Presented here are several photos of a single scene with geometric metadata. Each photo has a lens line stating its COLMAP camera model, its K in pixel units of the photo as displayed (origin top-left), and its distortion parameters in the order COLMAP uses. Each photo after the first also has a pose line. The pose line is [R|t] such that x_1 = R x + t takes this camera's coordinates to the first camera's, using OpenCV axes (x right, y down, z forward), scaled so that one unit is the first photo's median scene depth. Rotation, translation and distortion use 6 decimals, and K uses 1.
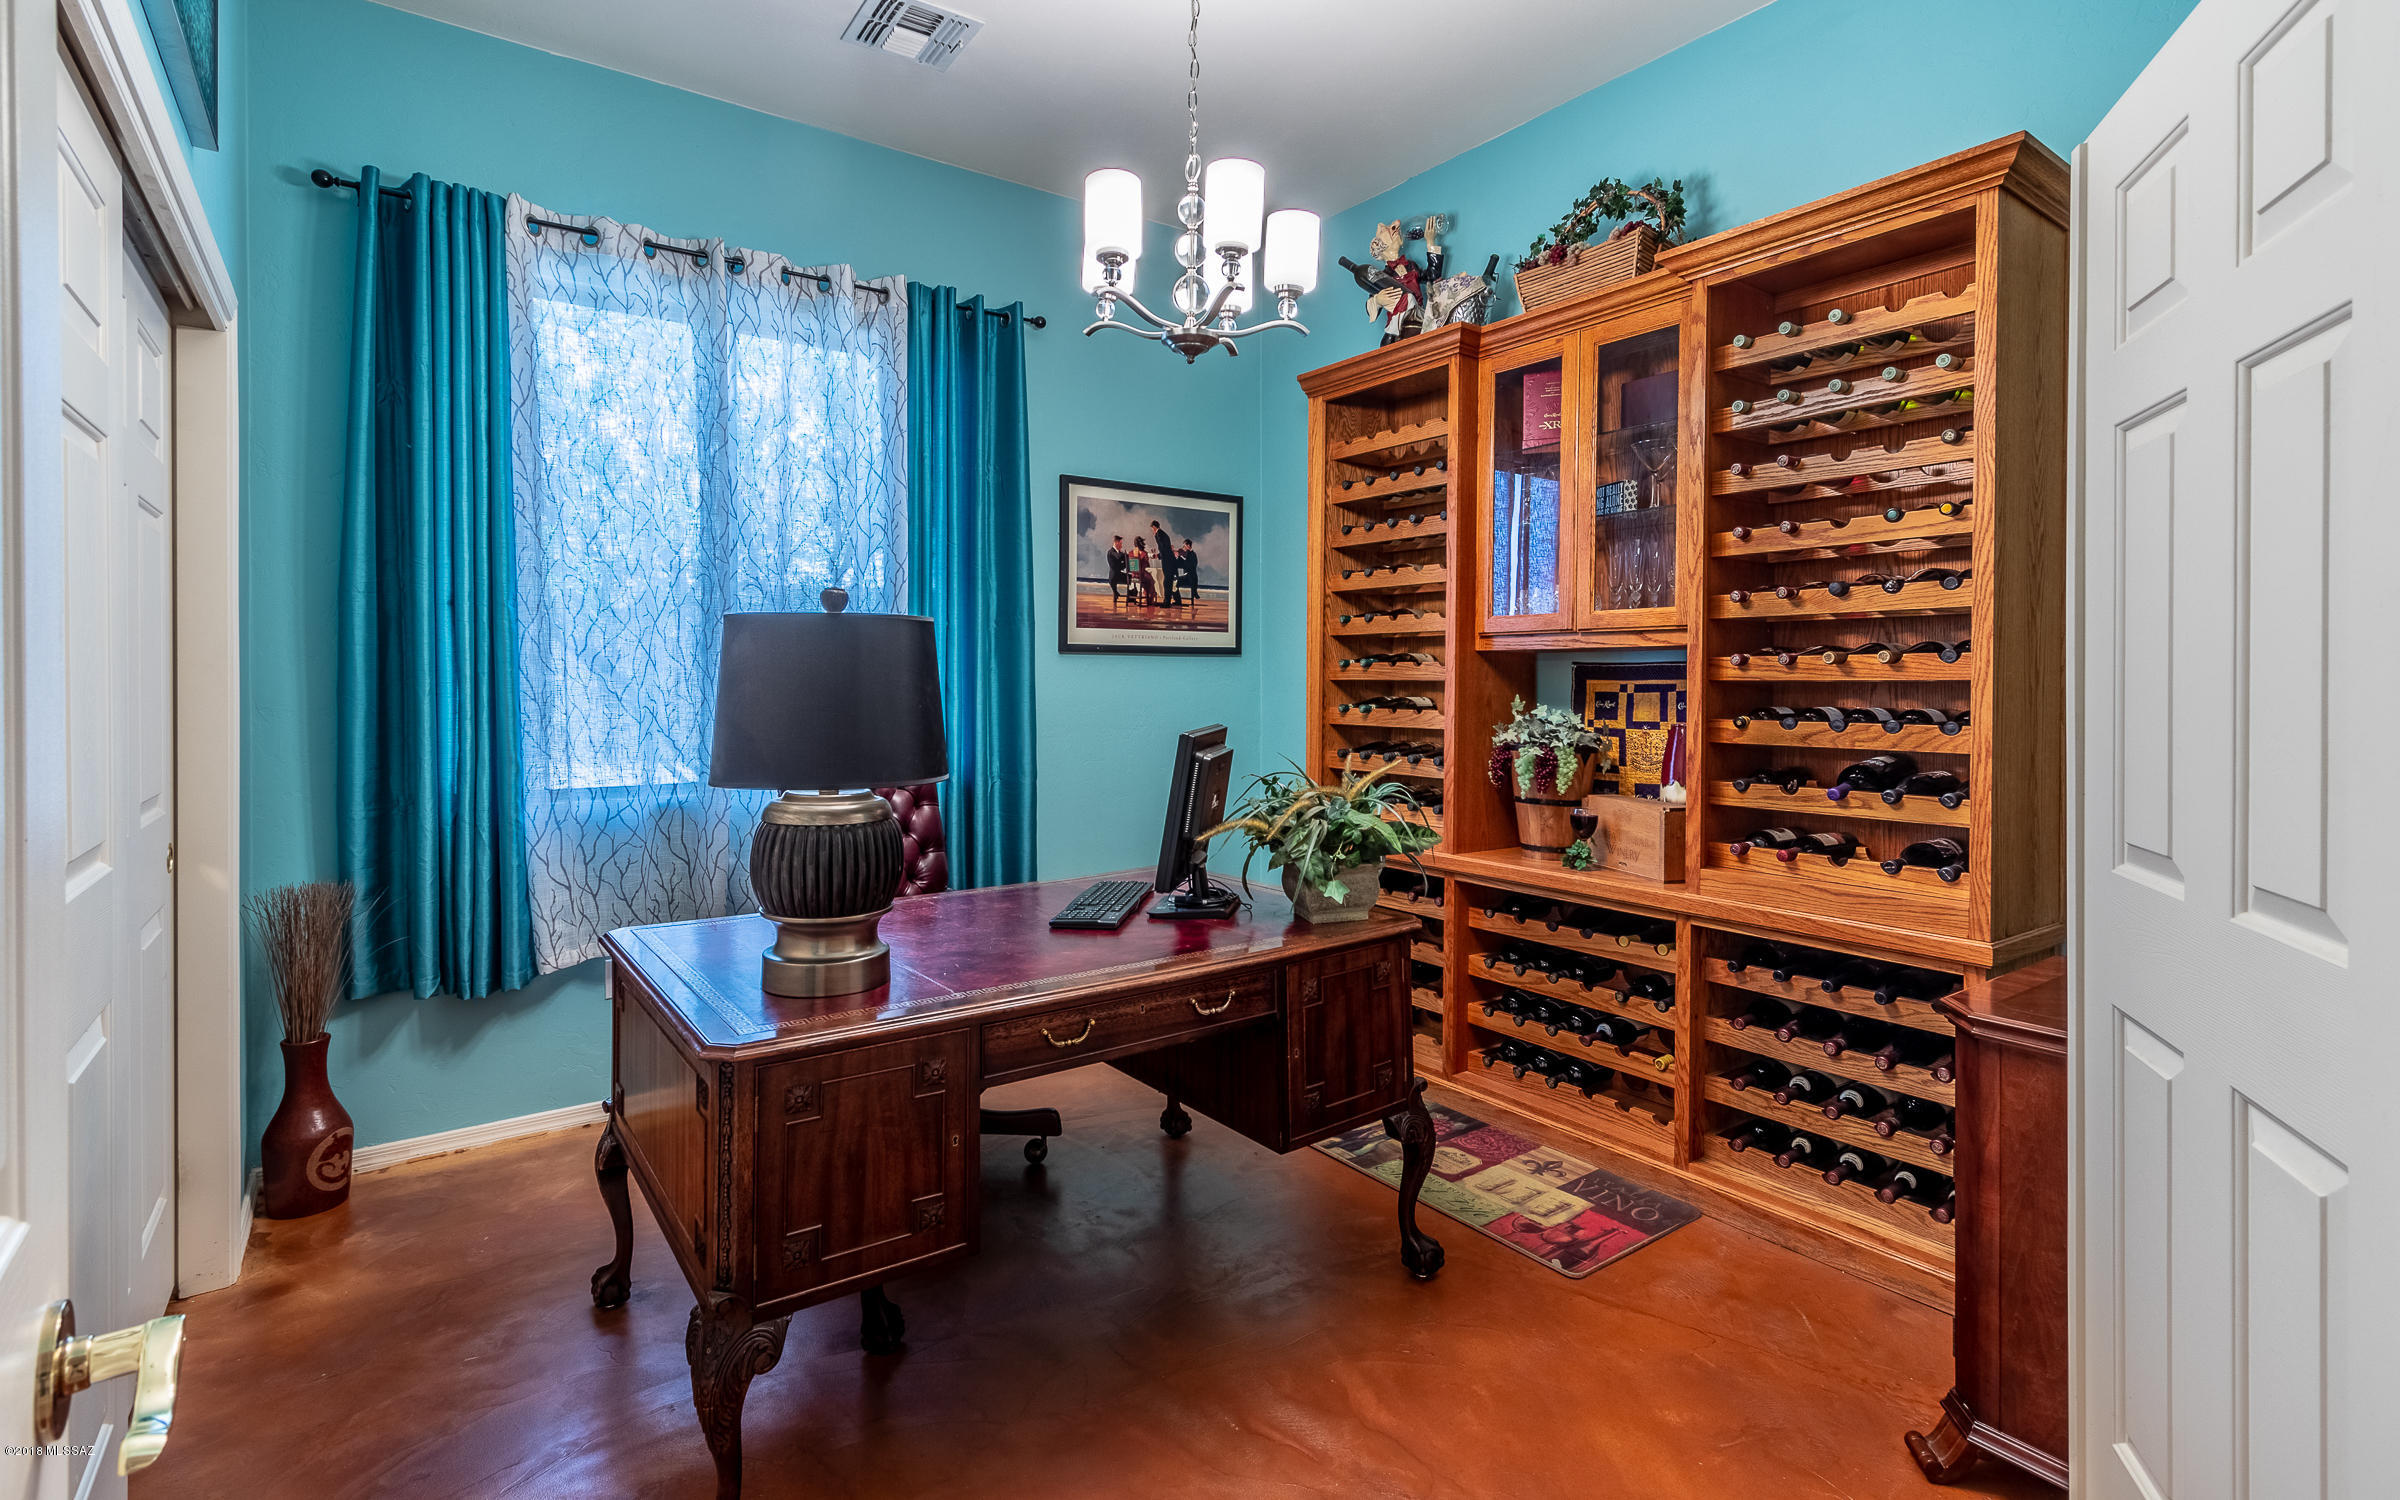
lens RADIAL K [[1112.1, 0, 1199.5], [0, 1112.1, 684.2], [0, 0, 1]] dist [-0.000107, -0.000064]
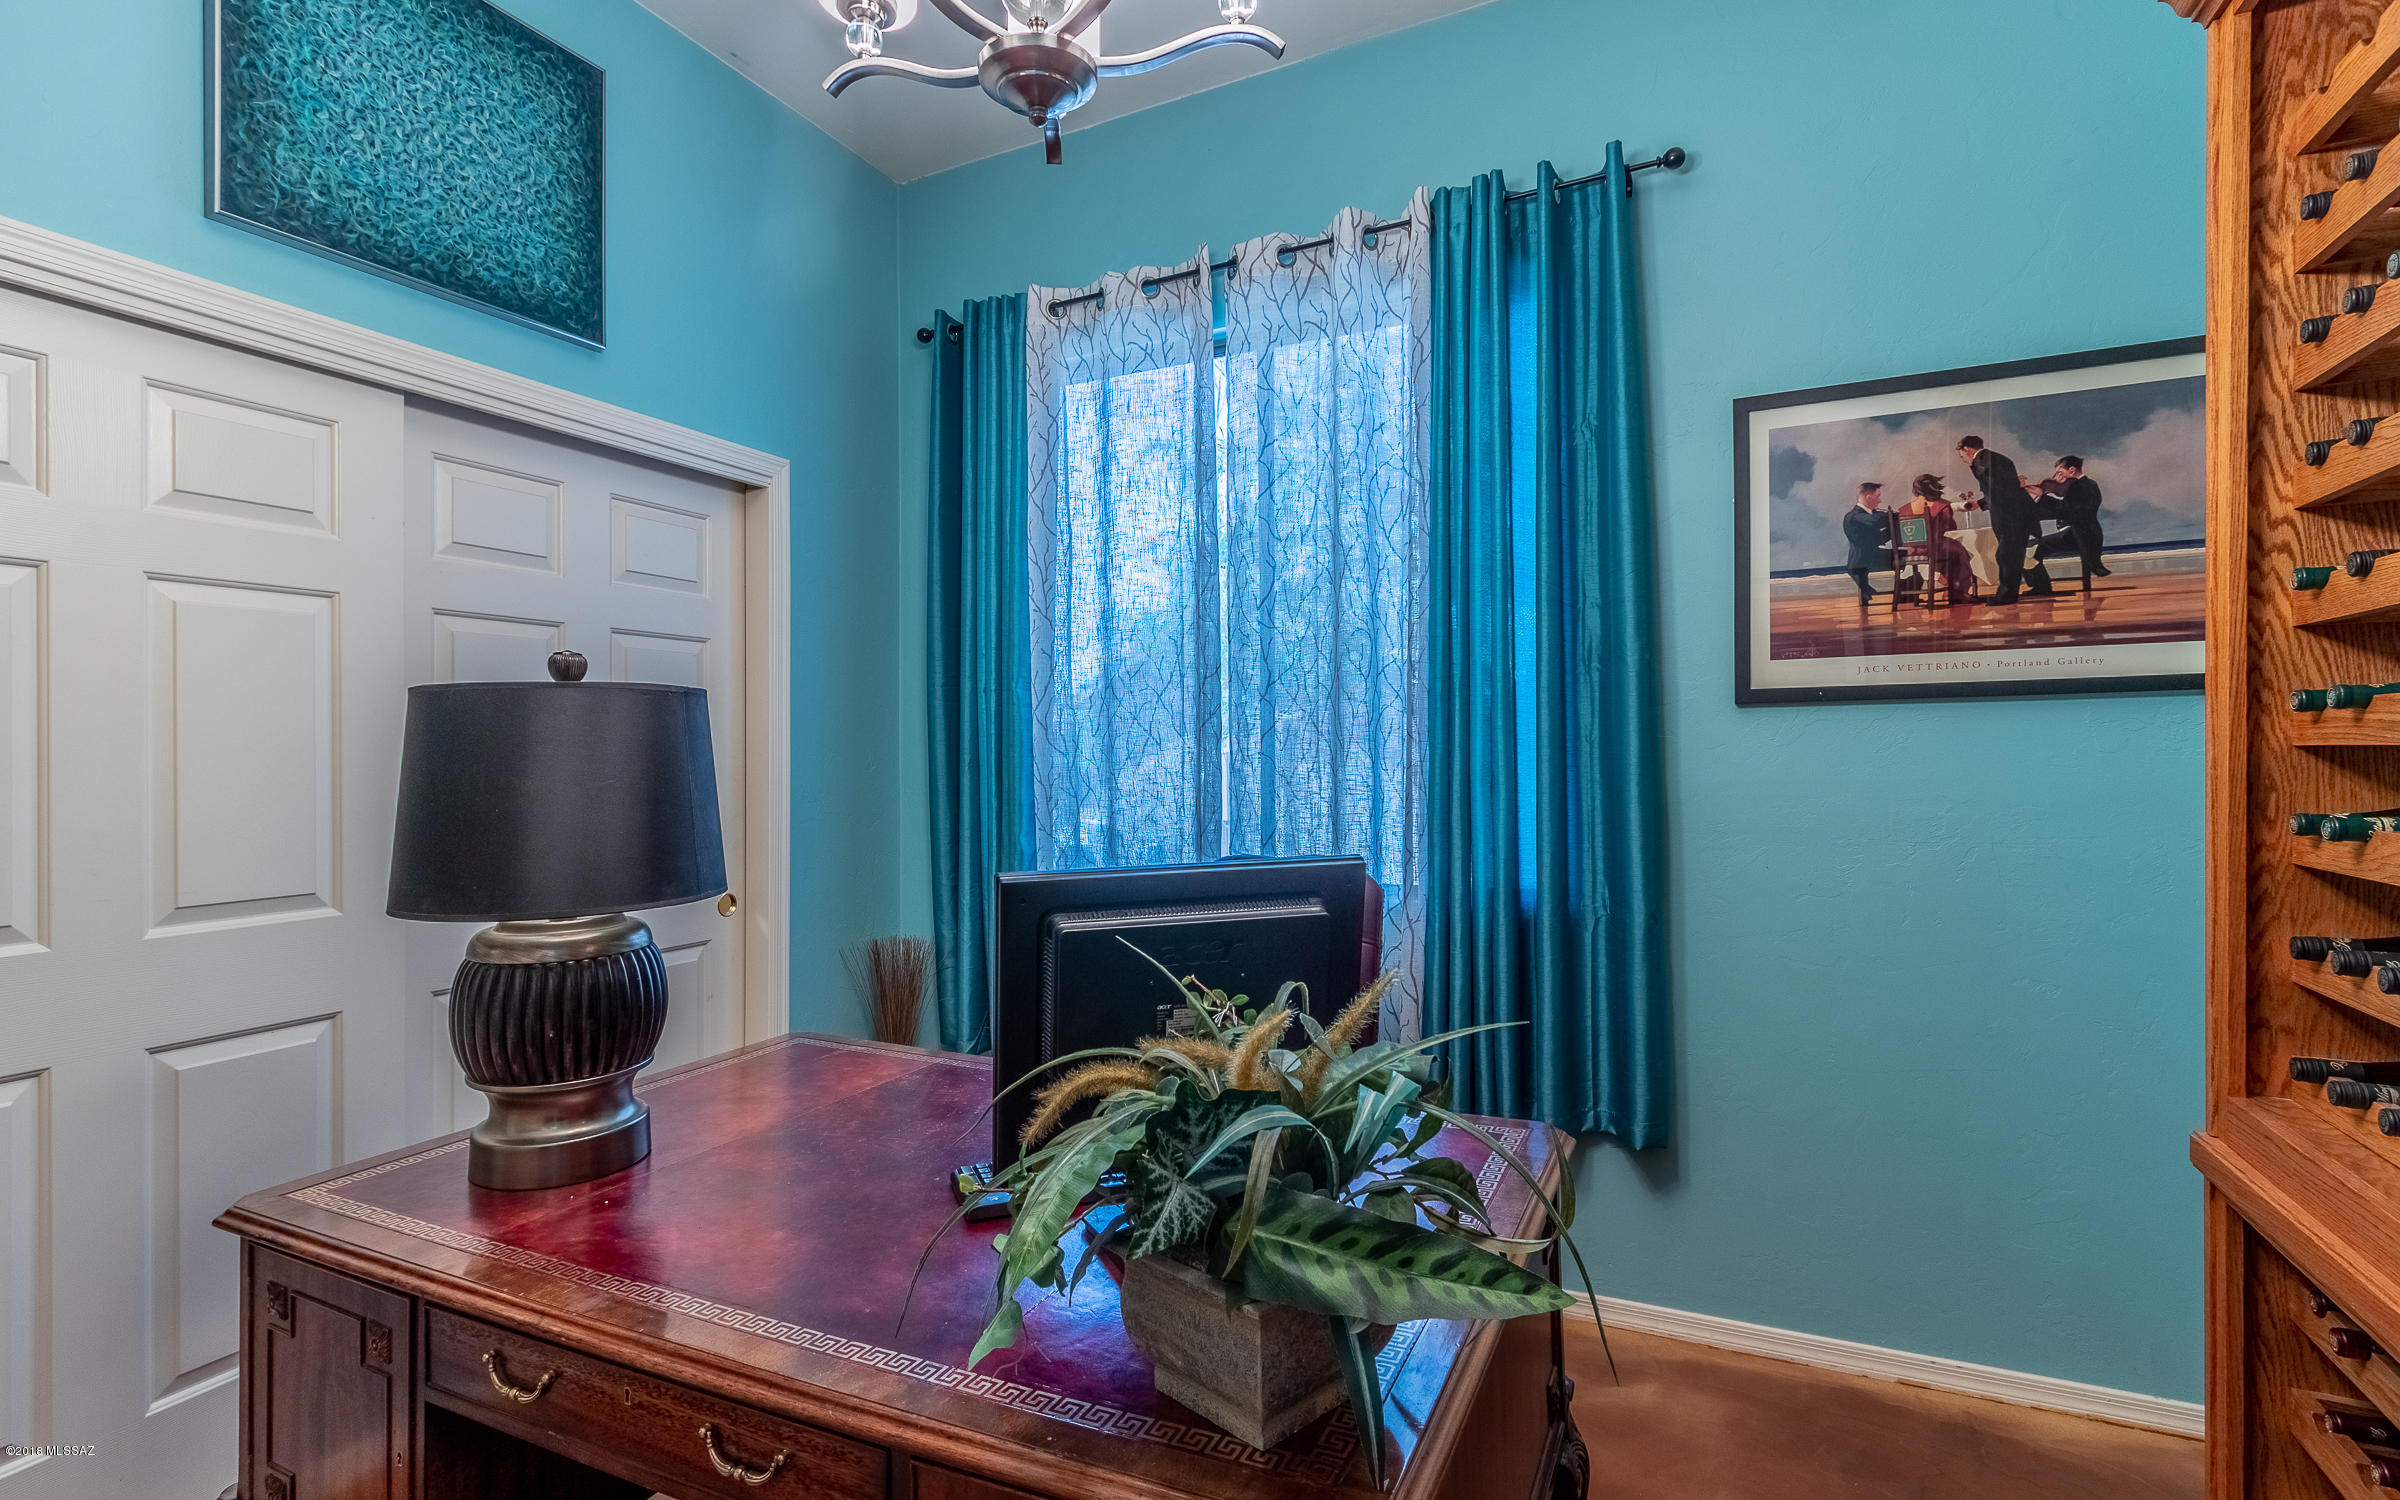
lens RADIAL K [[1108.8, 0, 1200.0], [0, 1108.8, 750.0], [0, 0, 1]] dist [-0.000959, -0.000377]
pose [[0.466748, -0.018378, -0.884199, 0.245854], [0.004750, 0.999822, -0.018274, 0.003997], [0.884378, 0.004329, 0.466752, 0.464112]]
